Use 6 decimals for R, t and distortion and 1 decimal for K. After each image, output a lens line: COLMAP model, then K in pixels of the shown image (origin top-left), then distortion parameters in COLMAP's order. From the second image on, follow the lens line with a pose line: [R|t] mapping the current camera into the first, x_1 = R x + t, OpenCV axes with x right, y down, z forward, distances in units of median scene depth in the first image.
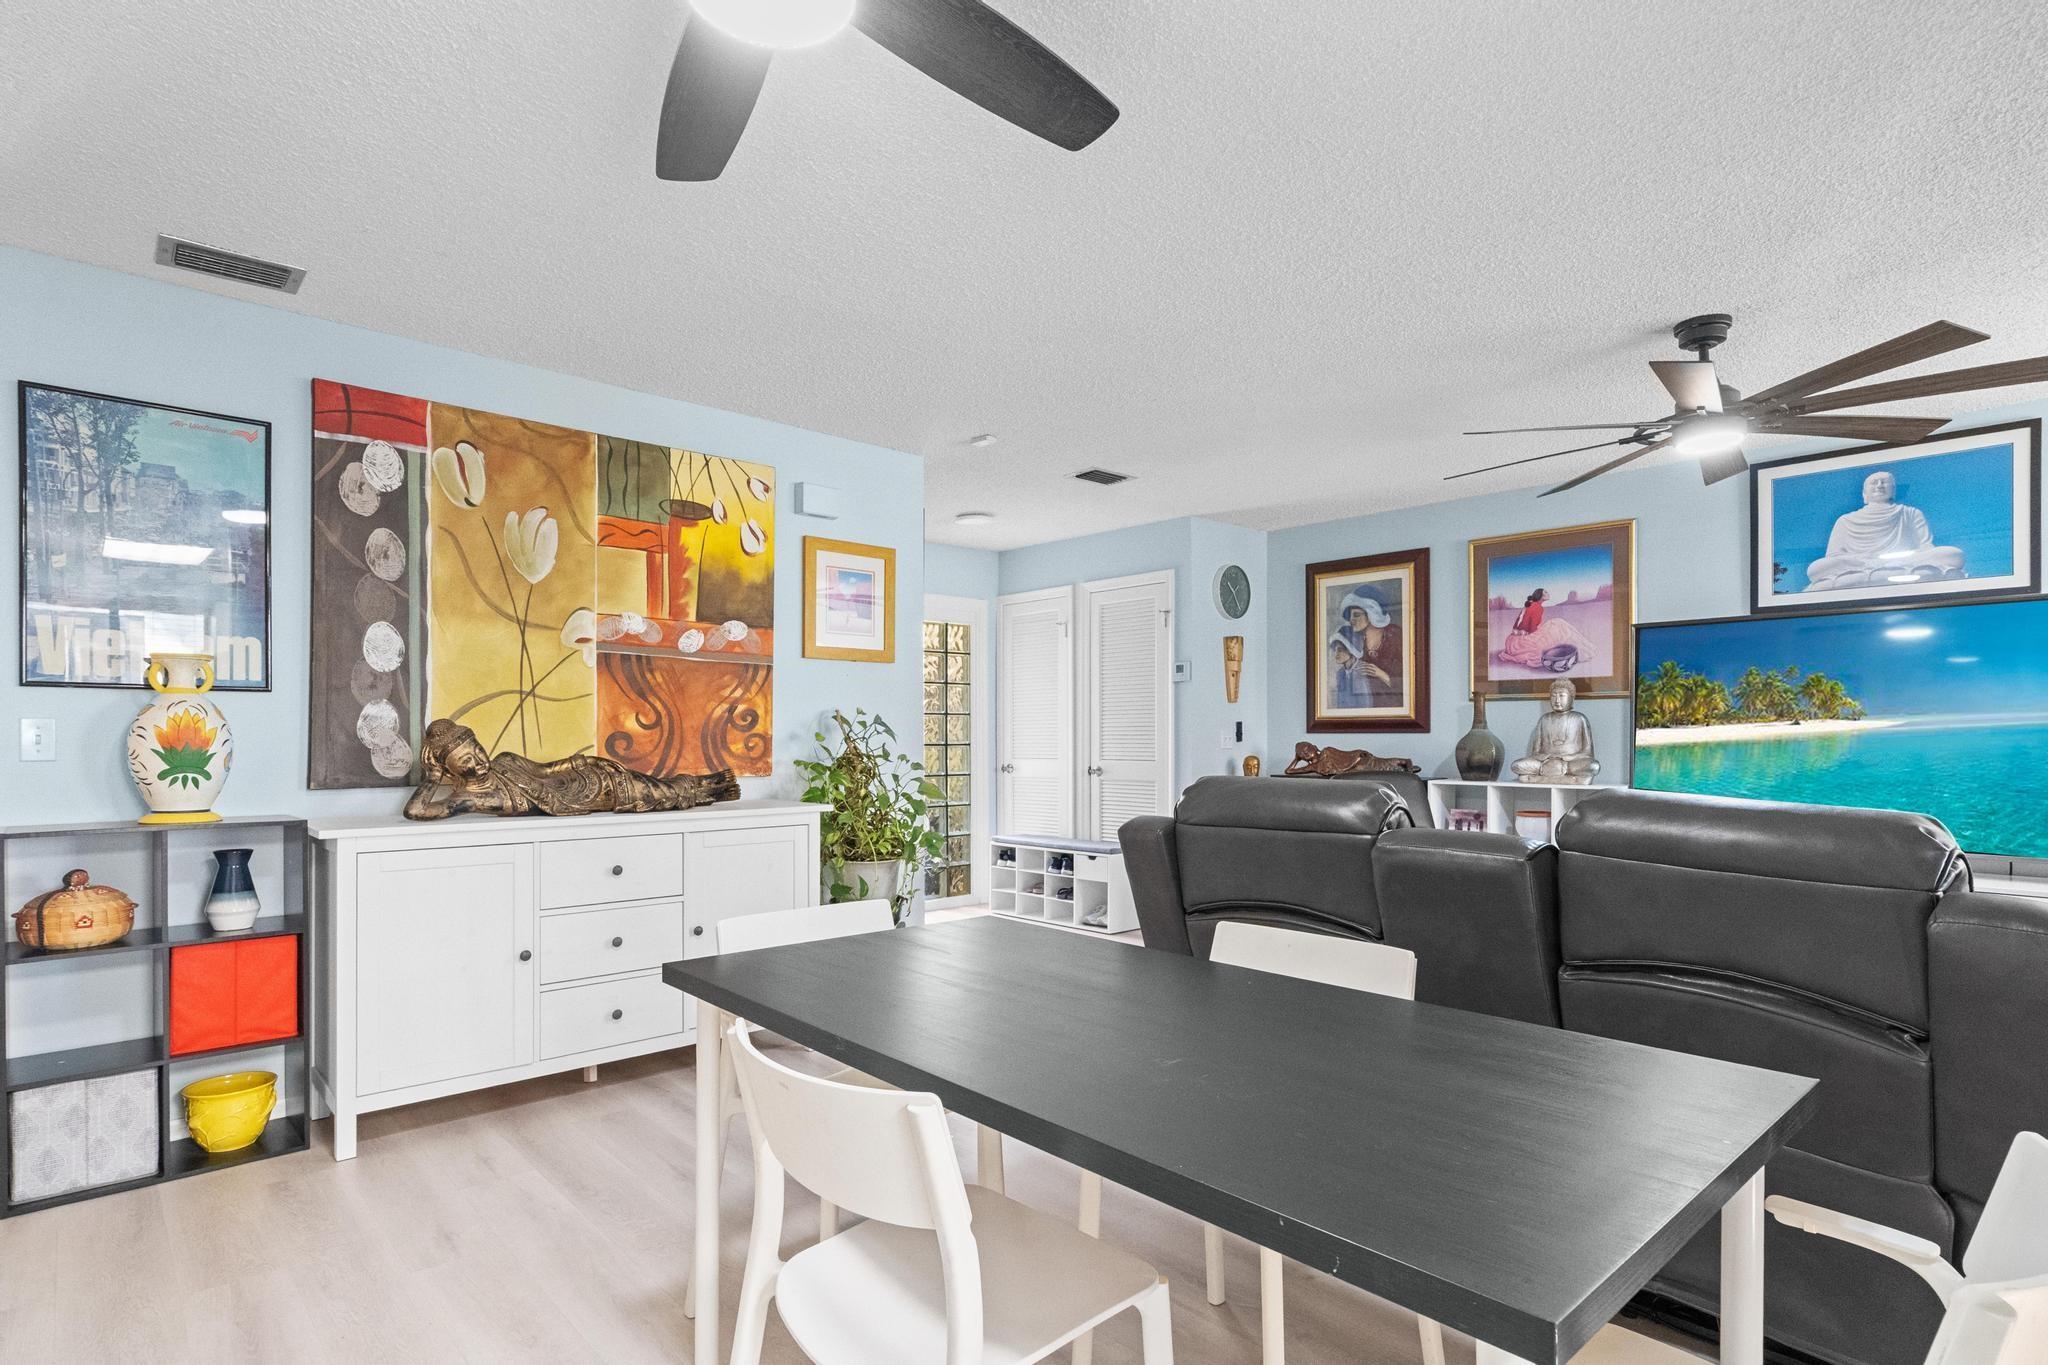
lens RADIAL K [[1030.8, 0, 1016.6], [0, 1030.8, 745.4], [0, 0, 1]] dist [0.004547, 0.000992]
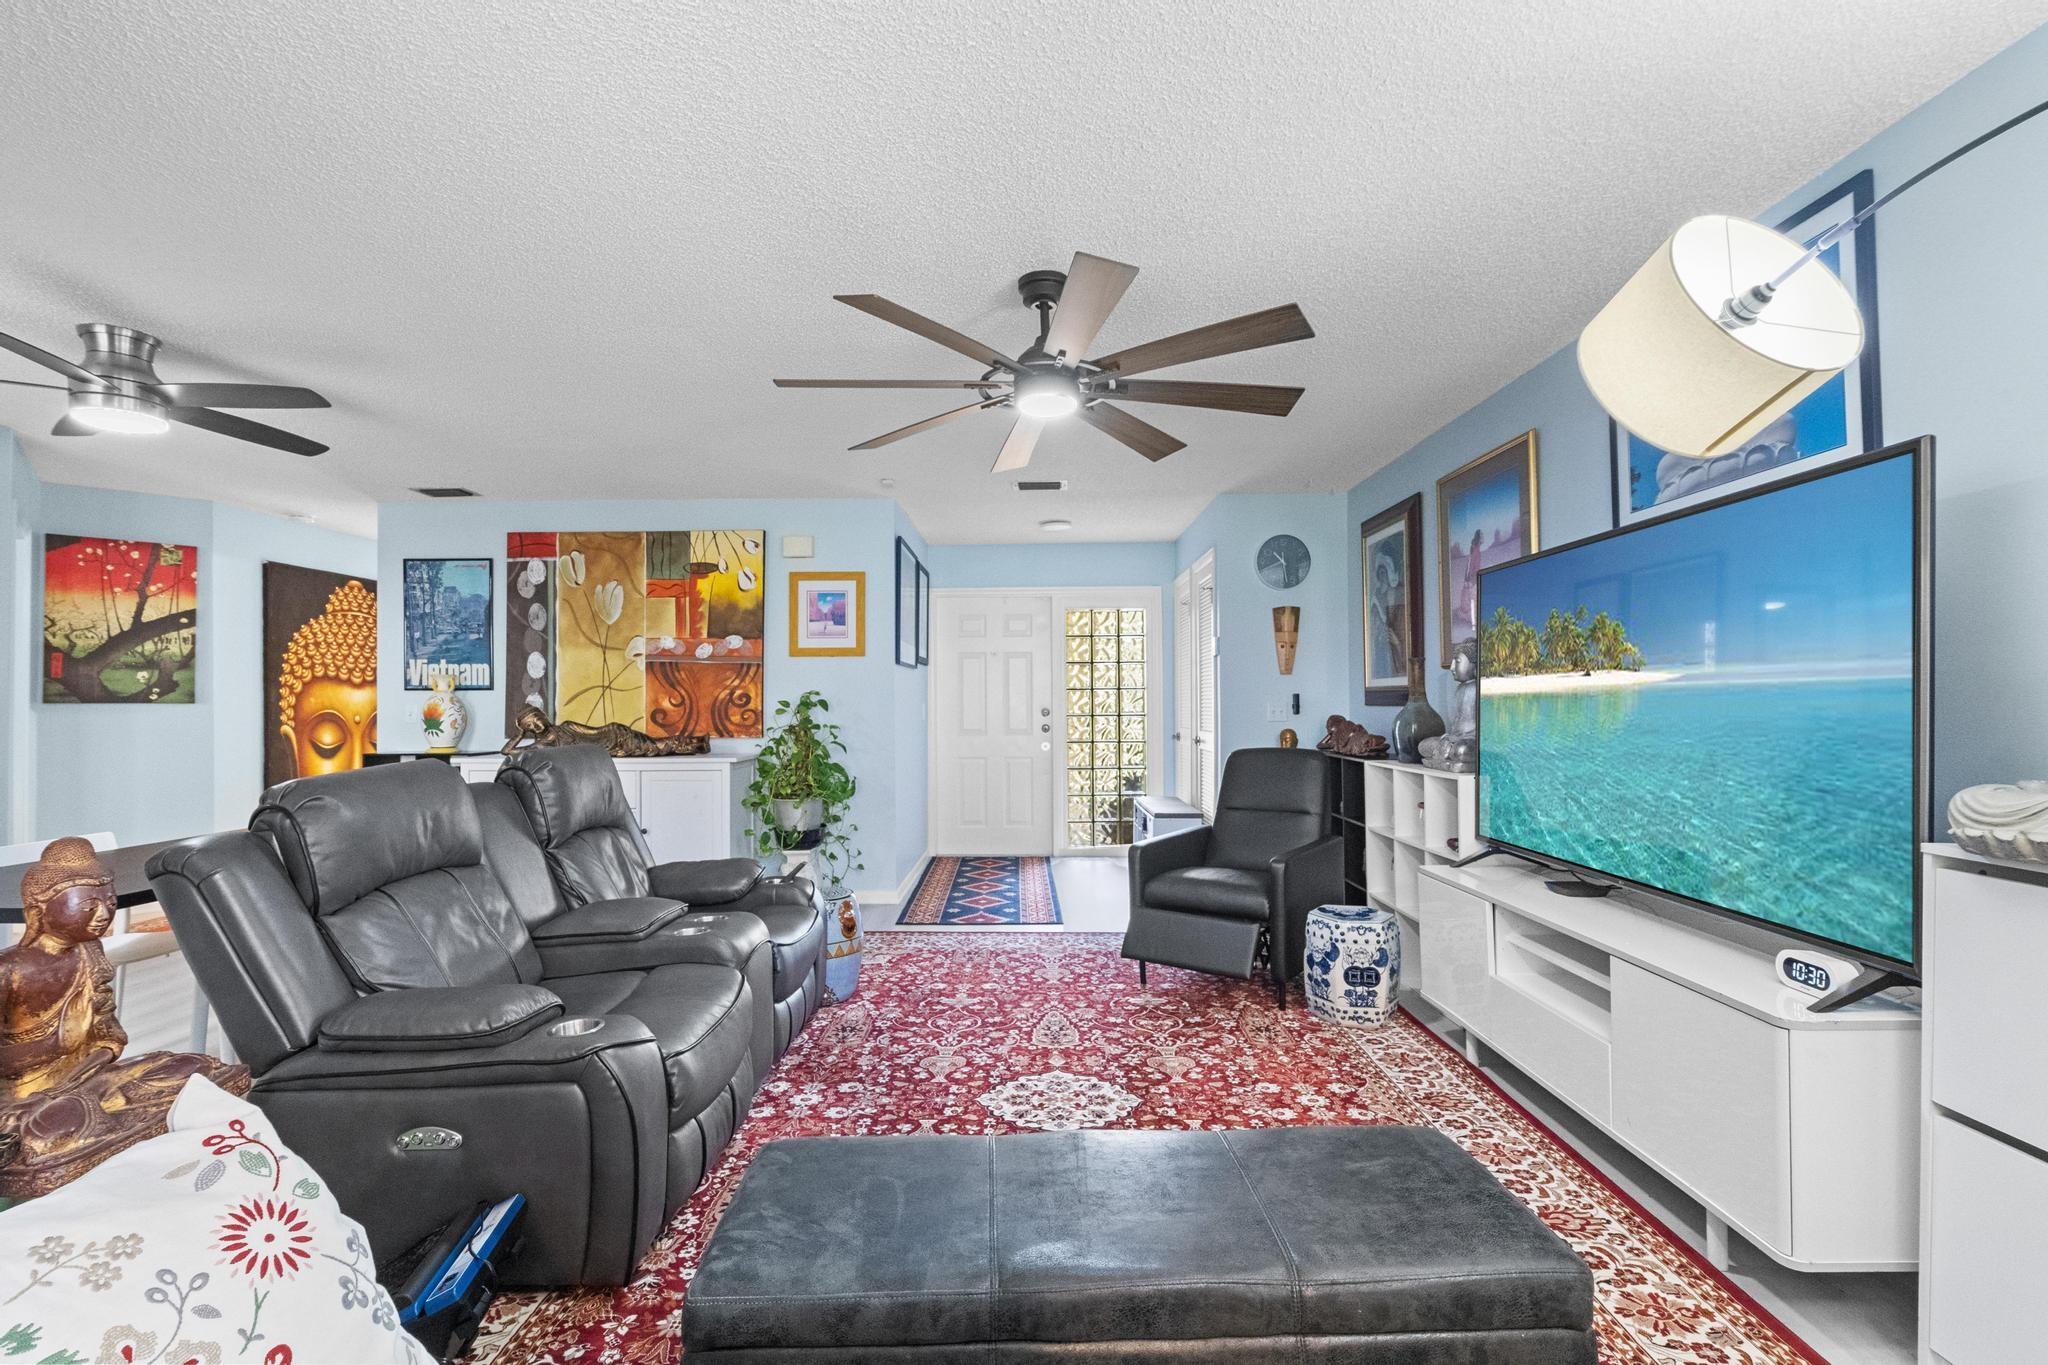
lens RADIAL K [[932.3, 0, 1023.9], [0, 932.3, 698.1], [0, 0, 1]] dist [-0.003750, 0.001073]
pose [[0.733356, -0.007437, -0.679804, 0.832160], [-0.001622, 0.999918, -0.012688, -0.009708], [0.679842, 0.010407, 0.733284, 0.239693]]
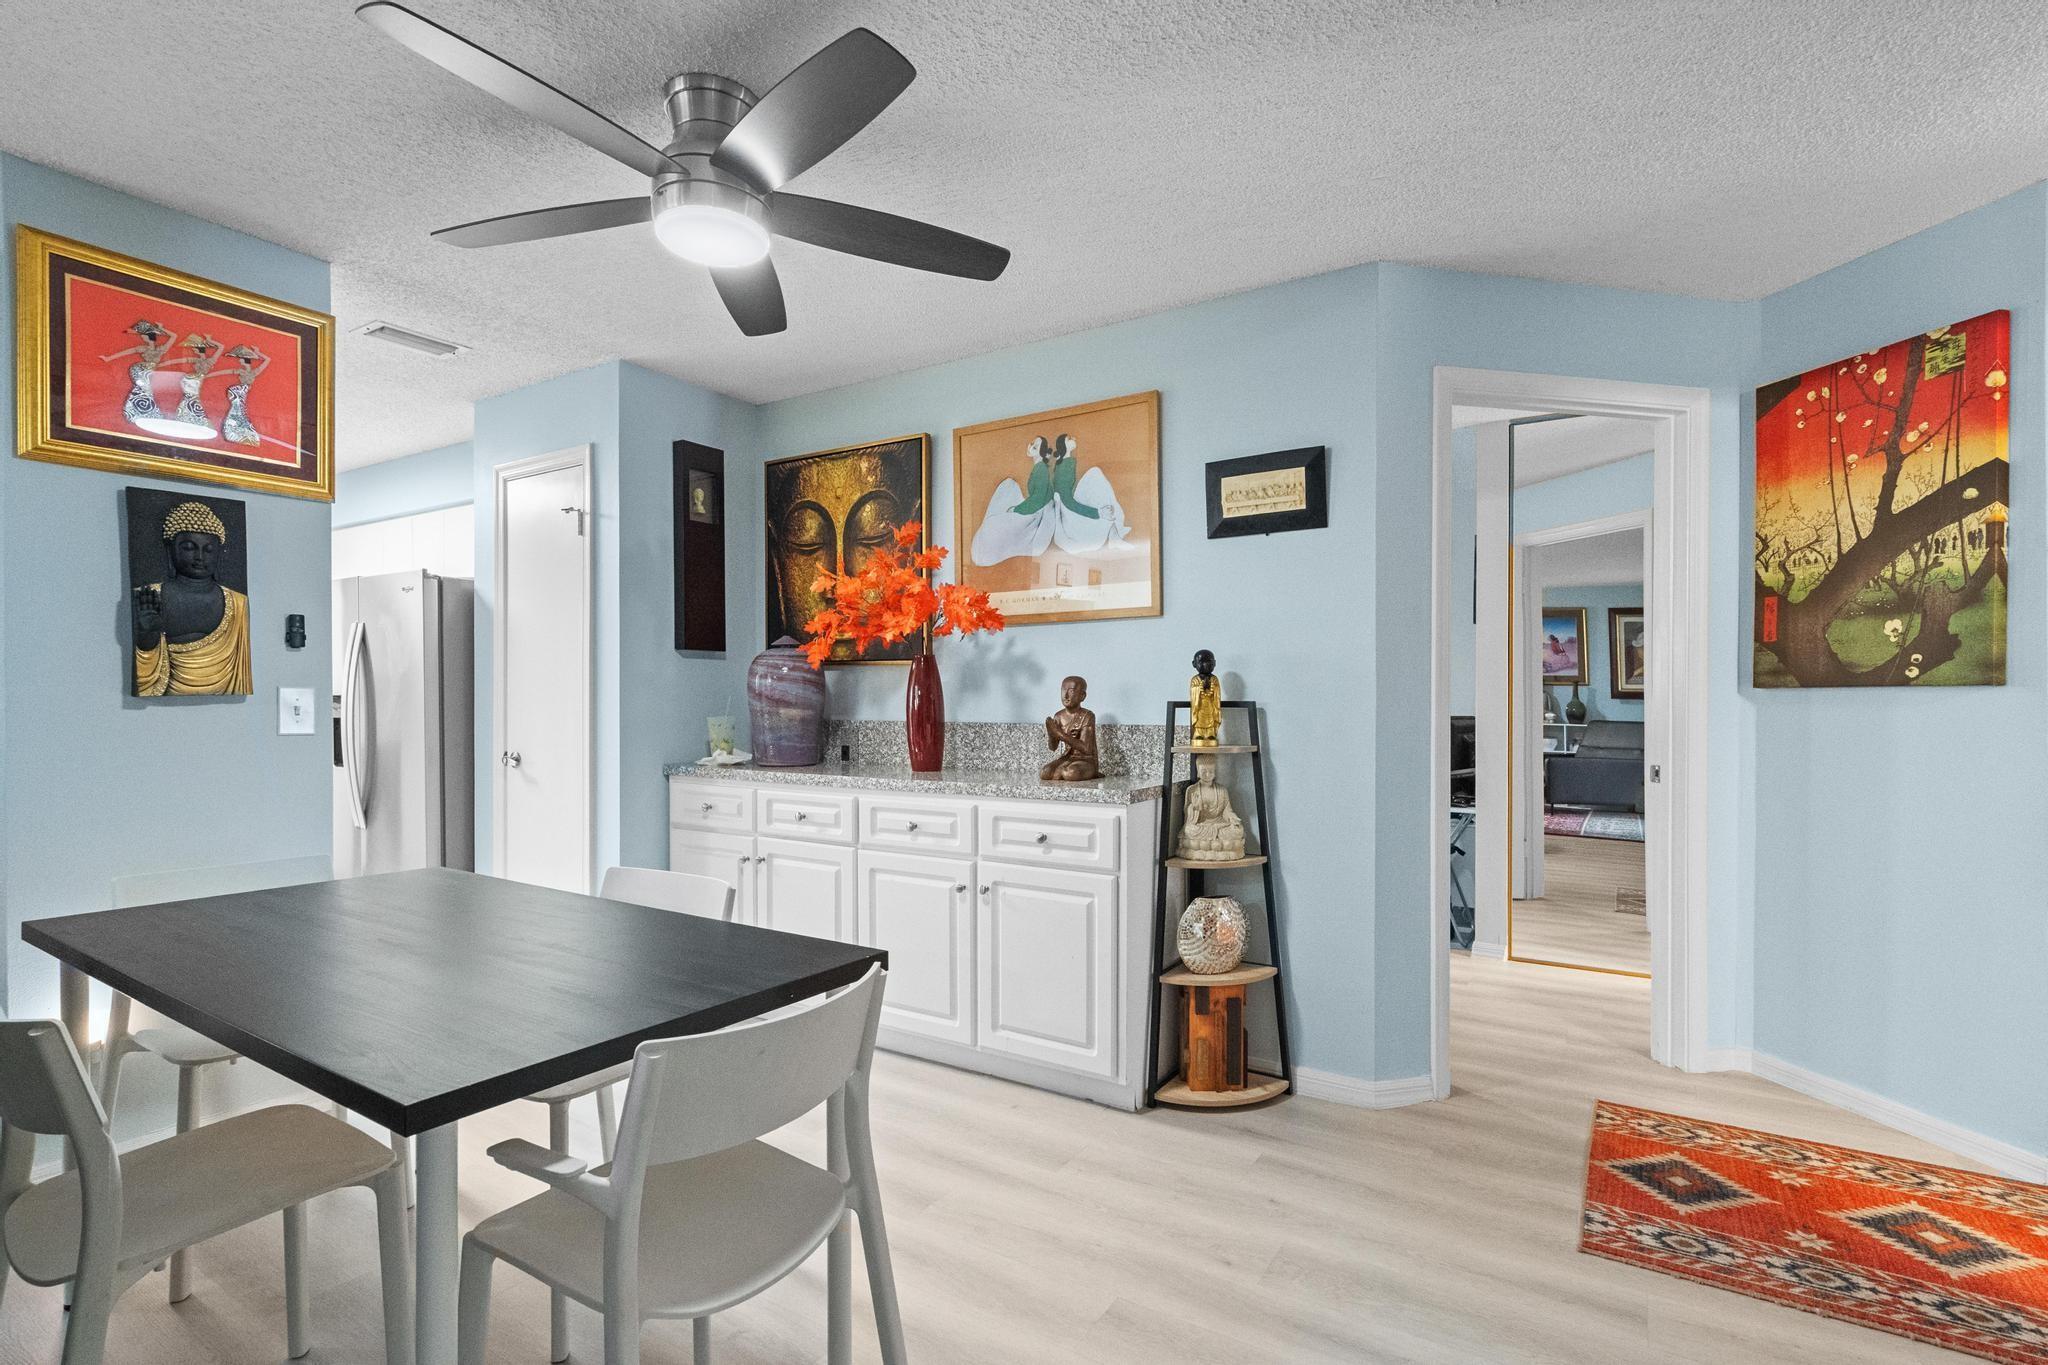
lens RADIAL K [[967.8, 0, 1024.1], [0, 967.8, 704.9], [0, 0, 1]] dist [-0.000890, 0.000234]
pose [[-0.962587, -0.000687, -0.270973, -0.087642], [-0.004077, 0.999920, 0.011949, -0.009857], [0.270943, 0.012607, -0.962513, 0.737811]]
